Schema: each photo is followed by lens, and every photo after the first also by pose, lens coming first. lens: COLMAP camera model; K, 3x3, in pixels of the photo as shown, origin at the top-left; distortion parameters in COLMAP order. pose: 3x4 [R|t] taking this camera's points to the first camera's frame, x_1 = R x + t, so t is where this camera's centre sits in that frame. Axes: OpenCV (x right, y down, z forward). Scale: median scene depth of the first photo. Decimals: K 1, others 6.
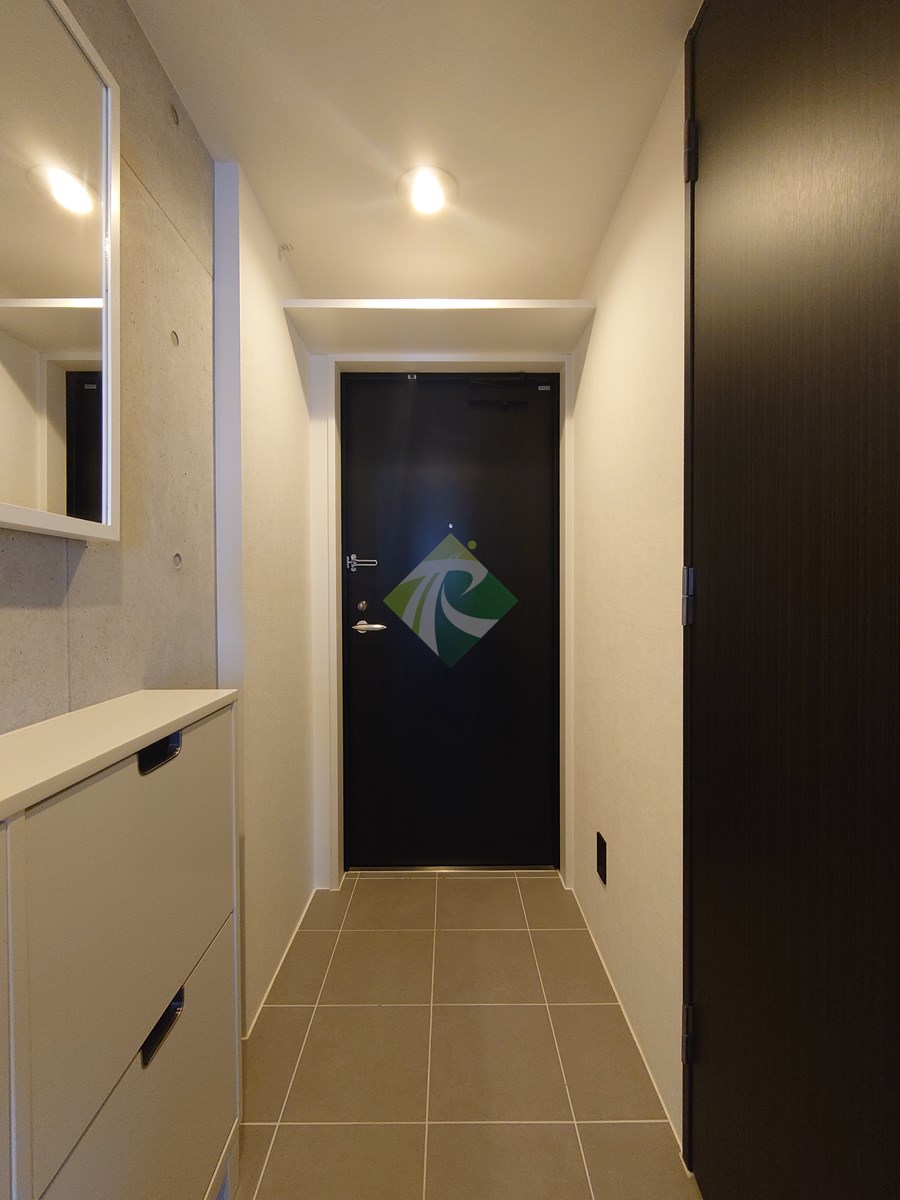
lens RADIAL K [[518.6, 0, 452.4], [0, 518.6, 599.7], [0, 0, 1]] dist [-0.000477, -0.002173]
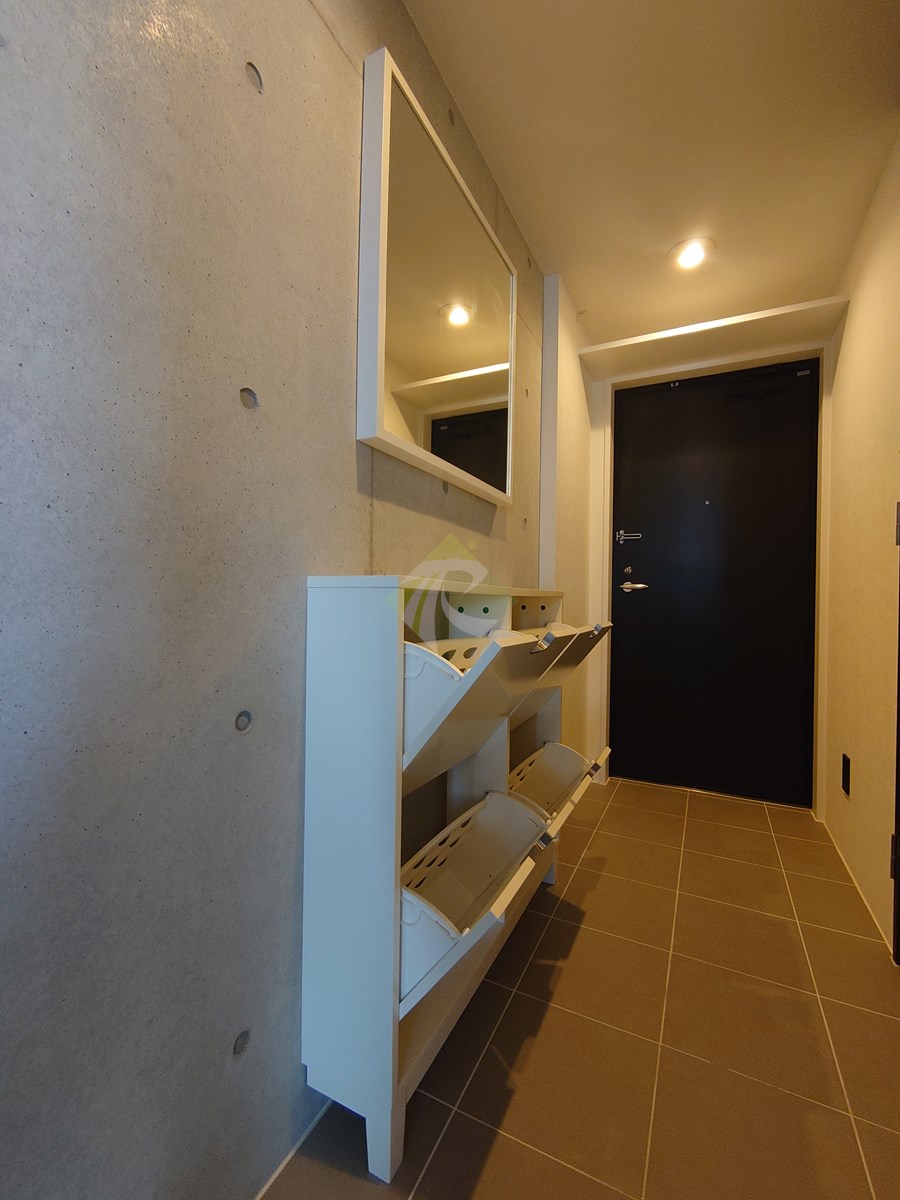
lens RADIAL K [[518.6, 0, 444.5], [0, 518.6, 602.2], [0, 0, 1]] dist [-0.000477, -0.002173]
pose [[0.887313, 0.017750, -0.460827, 0.016000], [-0.022692, 0.999729, -0.005185, 0.119201], [0.460610, 0.015058, 0.887475, -0.374536]]
